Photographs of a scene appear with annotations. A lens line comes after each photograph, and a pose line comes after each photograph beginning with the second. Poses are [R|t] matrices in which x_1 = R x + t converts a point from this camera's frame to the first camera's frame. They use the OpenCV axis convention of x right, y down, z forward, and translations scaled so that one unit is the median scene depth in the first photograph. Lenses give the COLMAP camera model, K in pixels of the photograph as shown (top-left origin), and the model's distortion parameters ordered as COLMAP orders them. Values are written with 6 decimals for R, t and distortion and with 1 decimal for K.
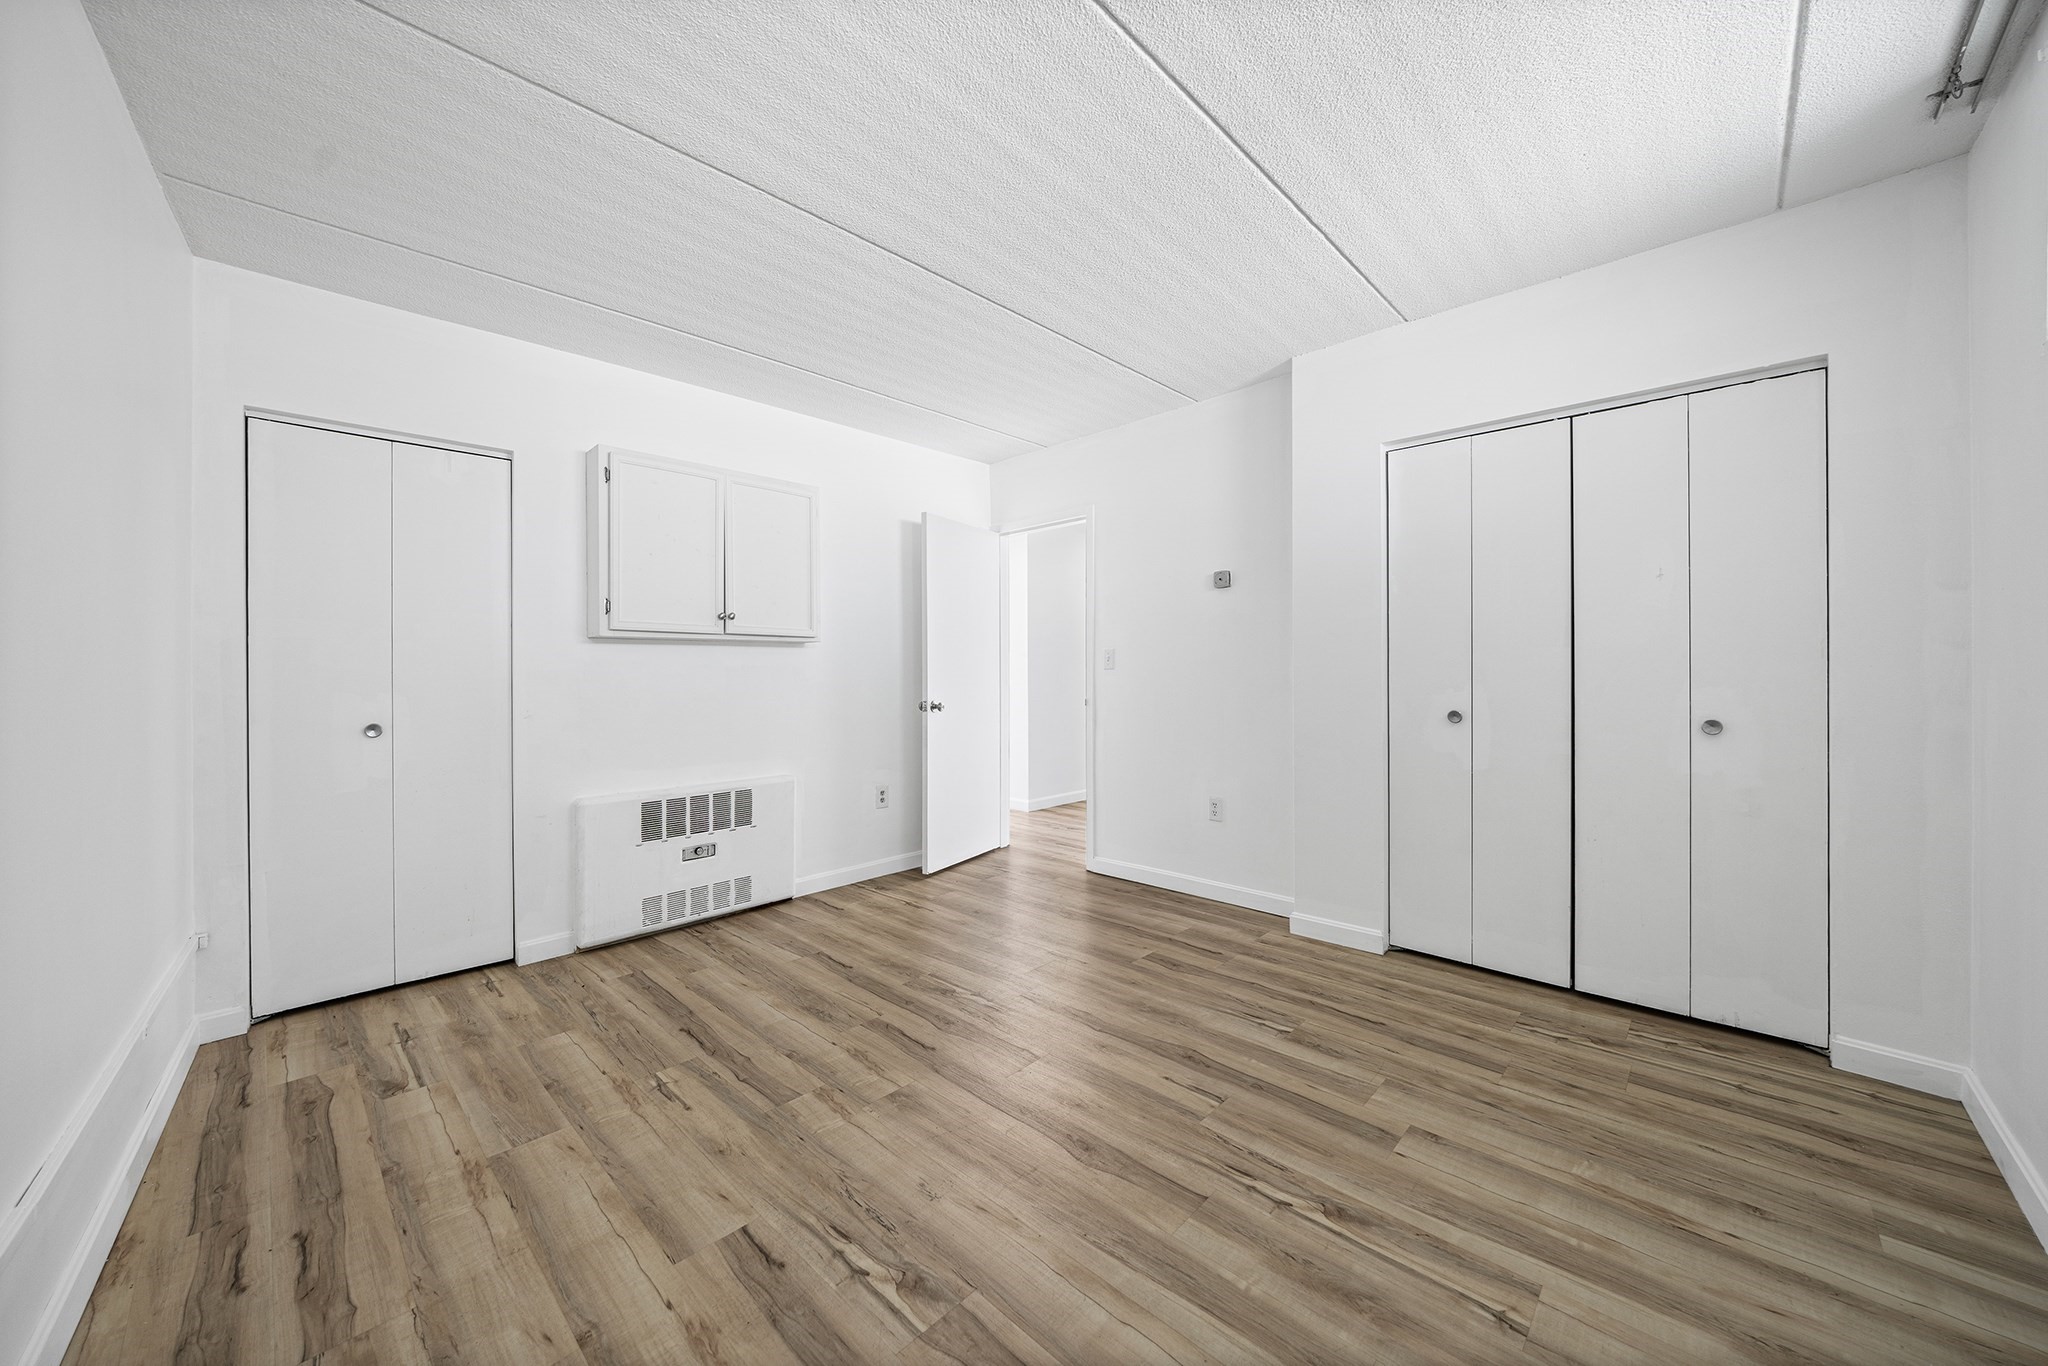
lens RADIAL K [[733.0, 0, 1010.0], [0, 733.0, 671.5], [0, 0, 1]] dist [0.002195, -0.000816]
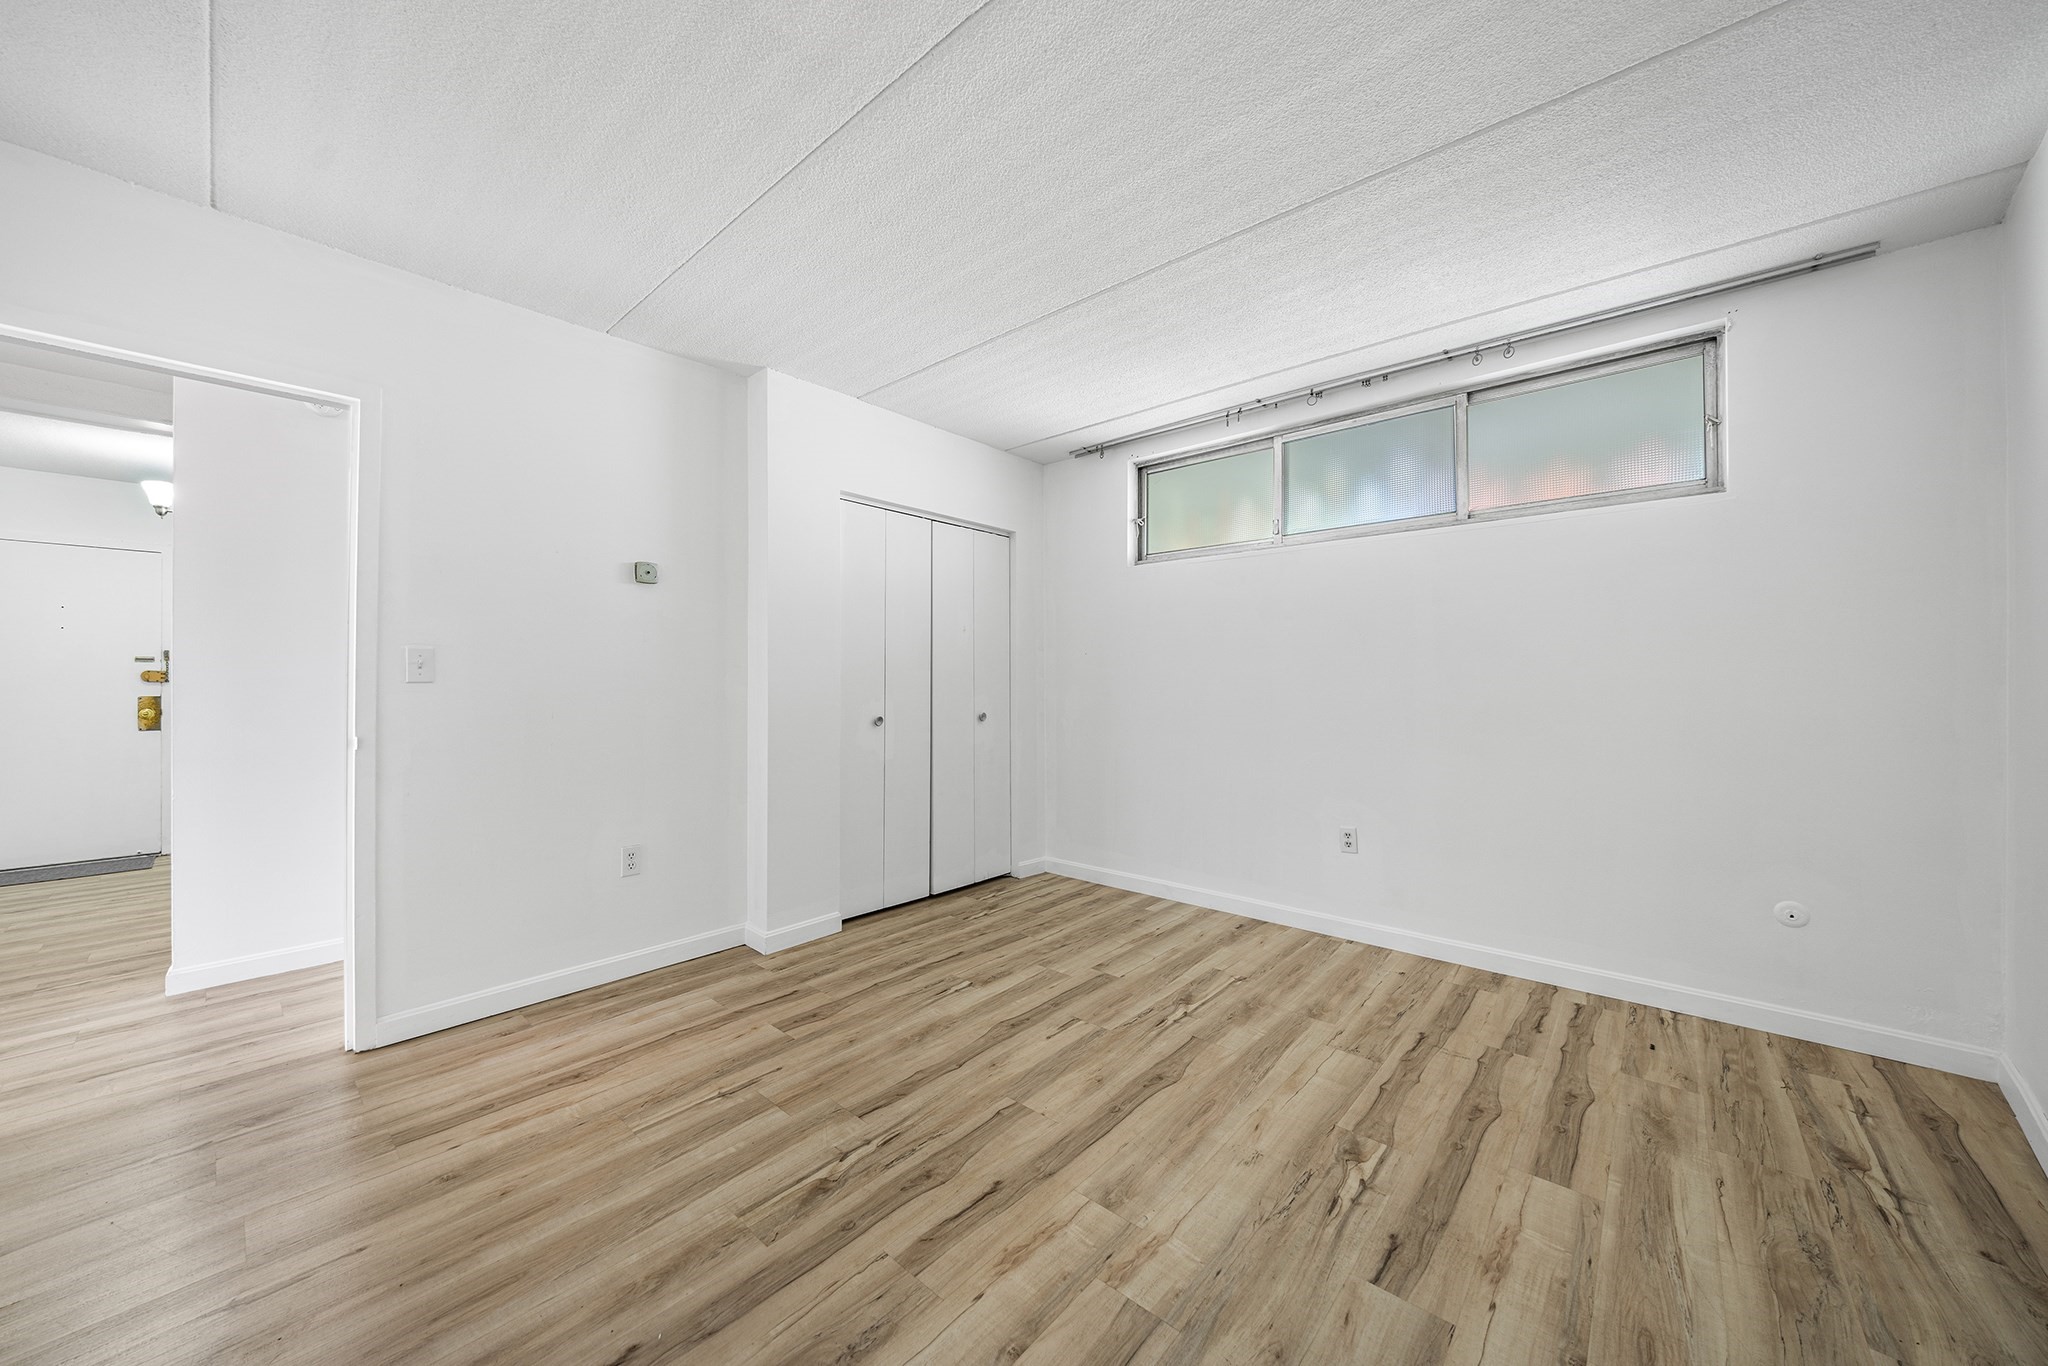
lens RADIAL K [[733.0, 0, 1015.1], [0, 733.0, 677.1], [0, 0, 1]] dist [0.002195, -0.000816]
pose [[-0.038612, 0.012013, 0.999182, -0.960422], [0.001227, 0.999928, -0.011975, -0.000756], [-0.999254, 0.000764, -0.038624, 1.112589]]
